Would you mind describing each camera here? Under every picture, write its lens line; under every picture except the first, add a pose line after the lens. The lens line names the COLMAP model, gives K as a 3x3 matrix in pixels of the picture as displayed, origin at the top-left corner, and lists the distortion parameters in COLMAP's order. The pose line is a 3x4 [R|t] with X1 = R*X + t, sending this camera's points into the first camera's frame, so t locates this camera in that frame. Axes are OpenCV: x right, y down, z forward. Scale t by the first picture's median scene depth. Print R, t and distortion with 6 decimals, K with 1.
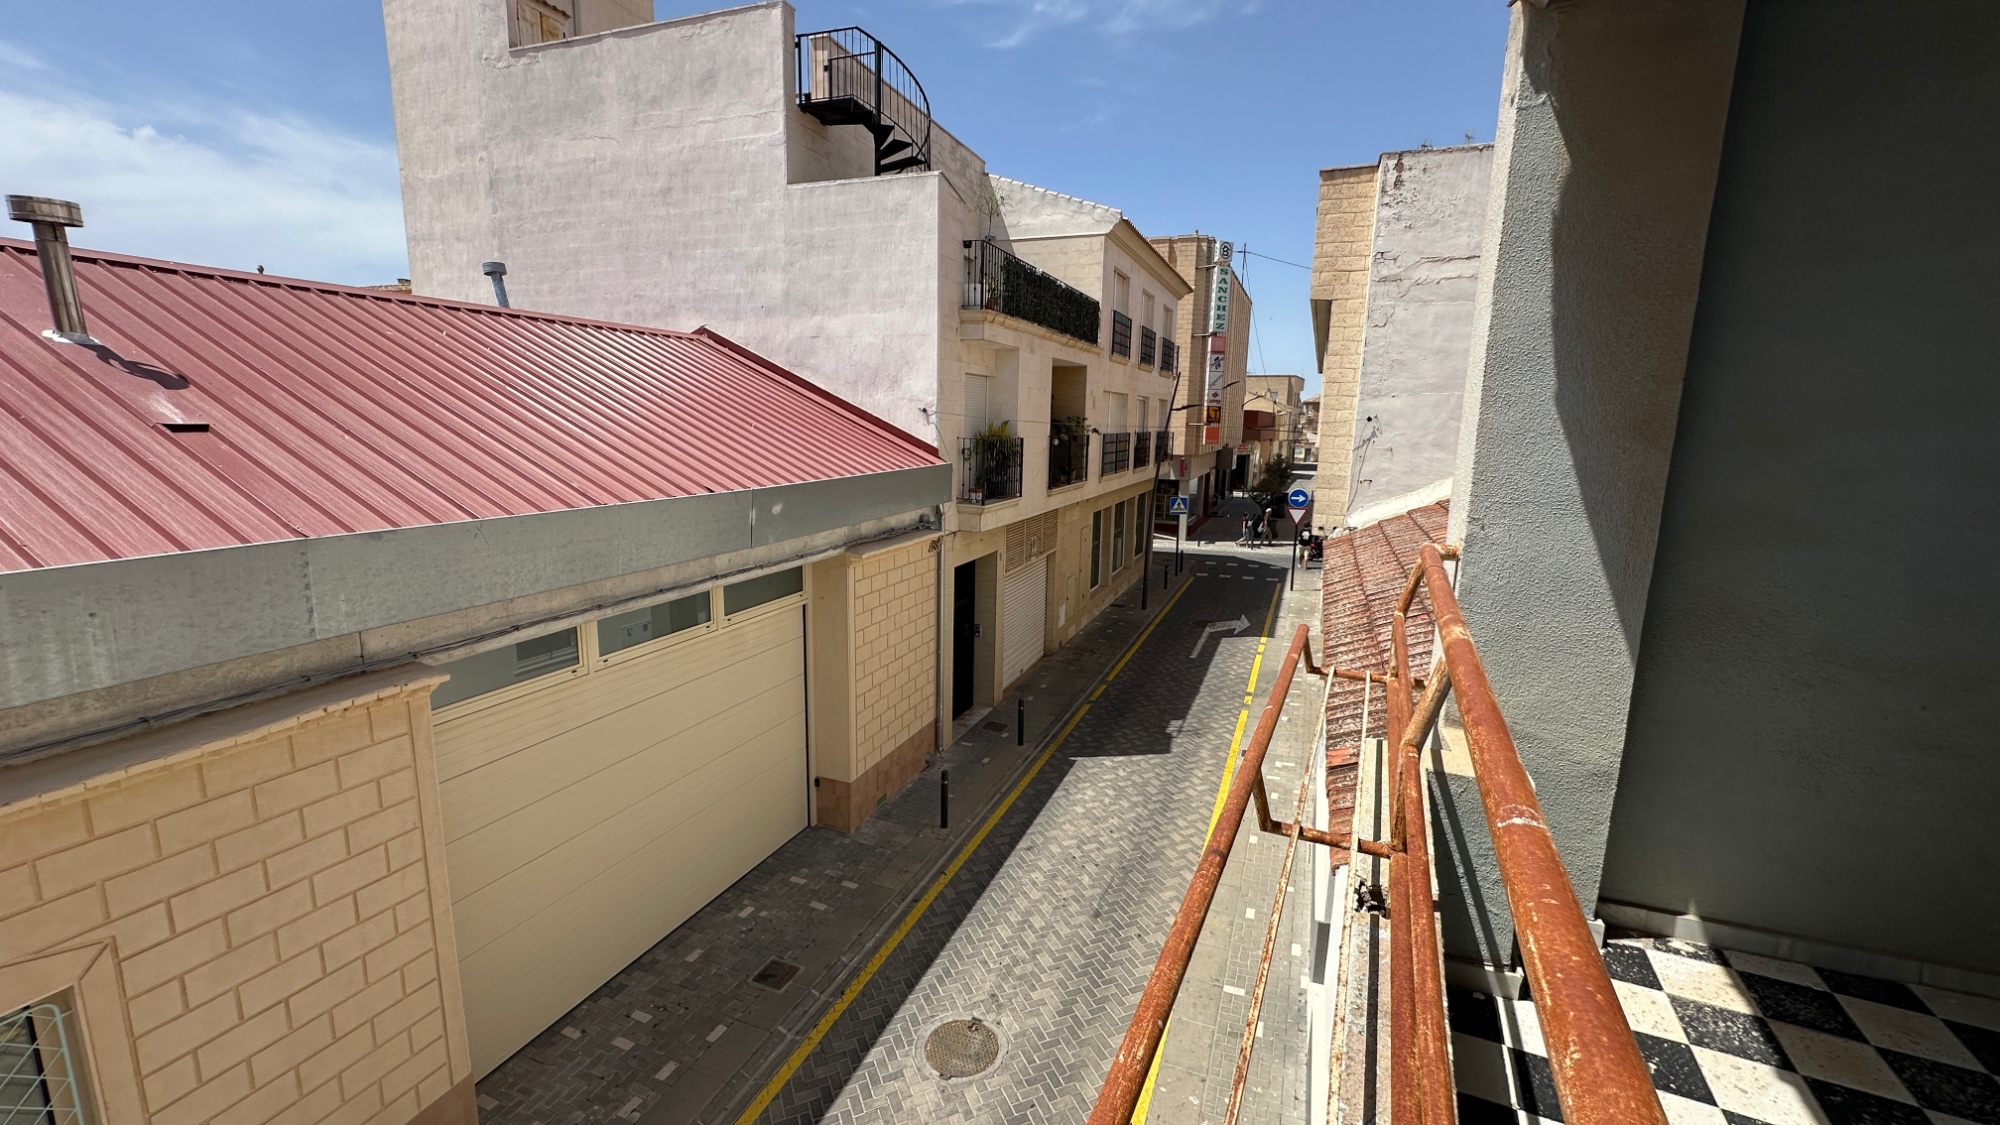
lens RADIAL K [[794.9, 0, 998.0], [0, 794.9, 562.4], [0, 0, 1]] dist [-0.000968, 0.000515]
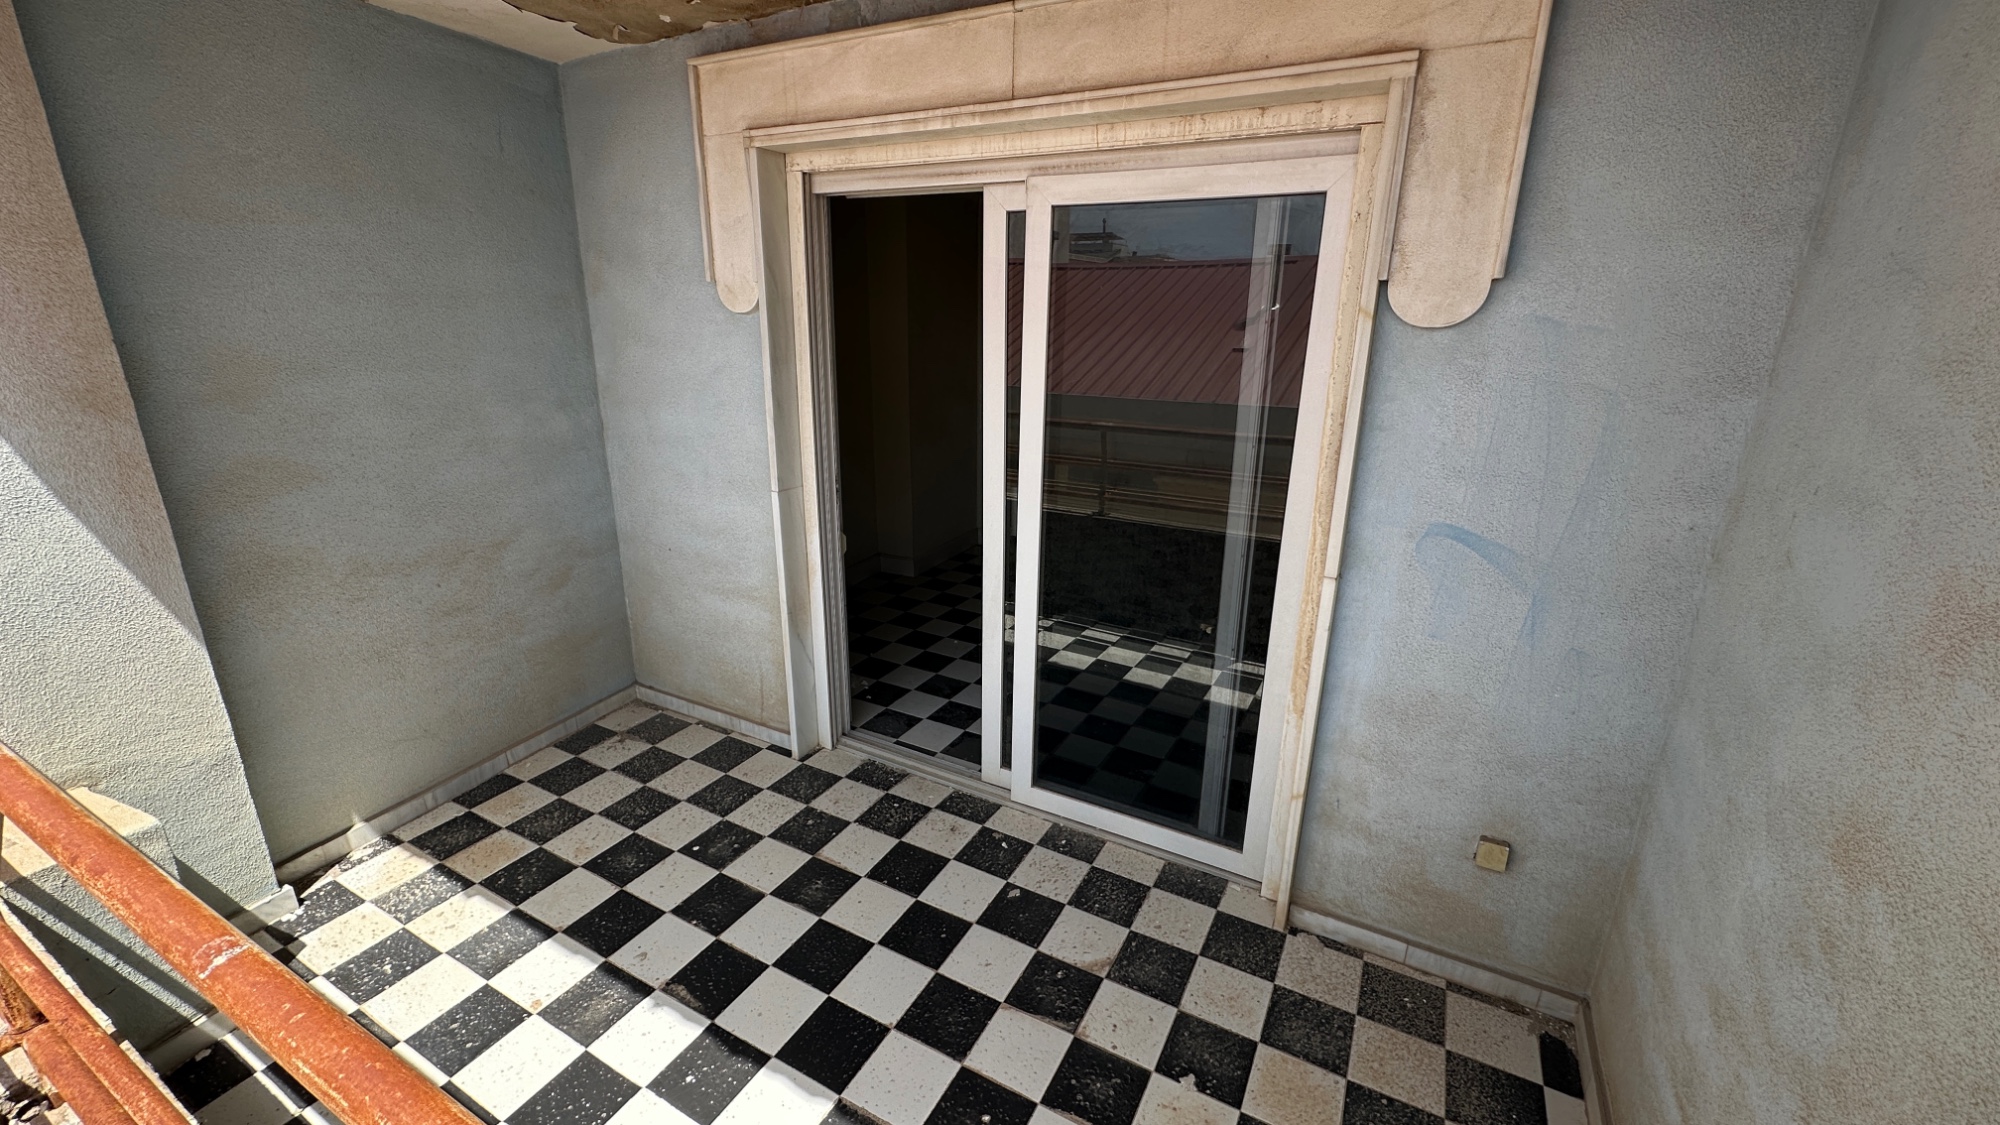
lens RADIAL K [[794.9, 0, 1001.4], [0, 794.9, 564.4], [0, 0, 1]] dist [-0.000968, 0.000515]
pose [[0.043499, -0.309921, 0.949767, -0.032815], [0.164036, 0.939980, 0.299215, -0.091656], [-0.985495, 0.142781, 0.091727, -0.044368]]
